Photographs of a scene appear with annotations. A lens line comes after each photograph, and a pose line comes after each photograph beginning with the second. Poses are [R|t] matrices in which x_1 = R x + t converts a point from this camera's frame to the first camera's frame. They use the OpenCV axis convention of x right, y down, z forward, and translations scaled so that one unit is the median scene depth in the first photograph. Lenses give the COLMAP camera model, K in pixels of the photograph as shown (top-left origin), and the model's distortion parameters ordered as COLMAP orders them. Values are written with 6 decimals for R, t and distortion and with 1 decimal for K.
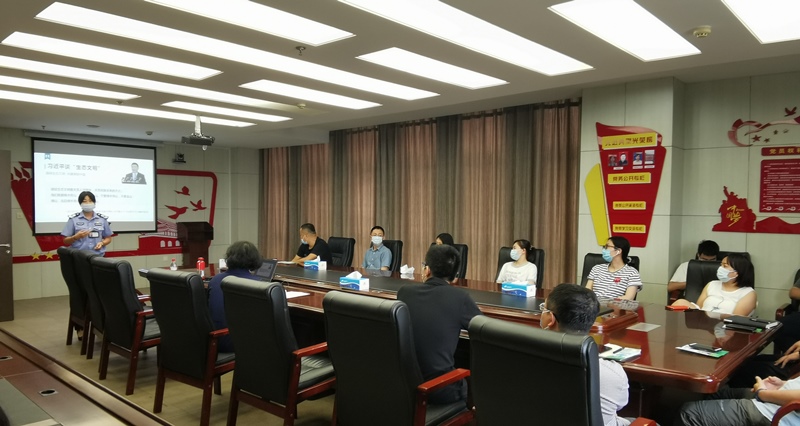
lens RADIAL K [[570.1, 0, 402.0], [0, 570.1, 217.1], [0, 0, 1]] dist [0.010950, 0.002637]
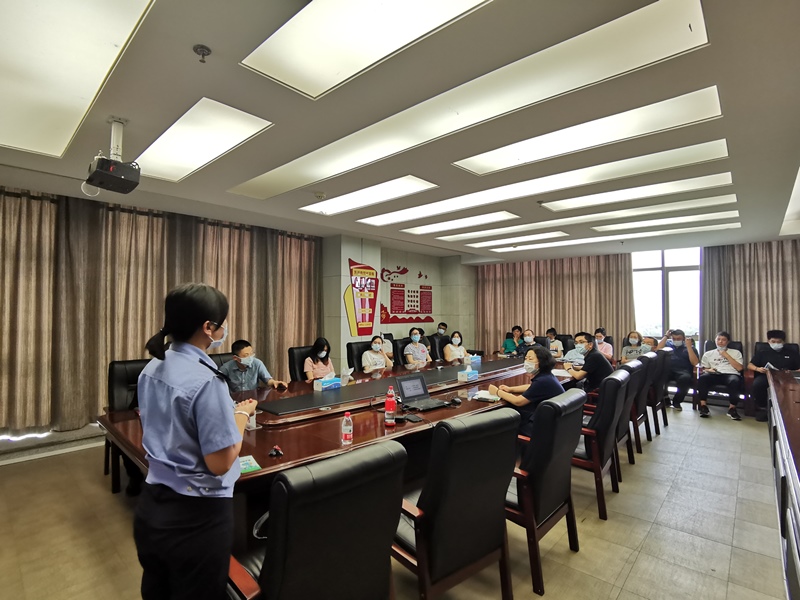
lens RADIAL K [[392.0, 0, 399.9], [0, 392.0, 299.8], [0, 0, 1]] dist [-0.000337, -0.000012]
pose [[0.001658, 0.013674, 0.999905, -0.168942], [0.016768, 0.999766, -0.013700, -0.008036], [-0.999858, 0.016789, 0.001428, 0.198066]]
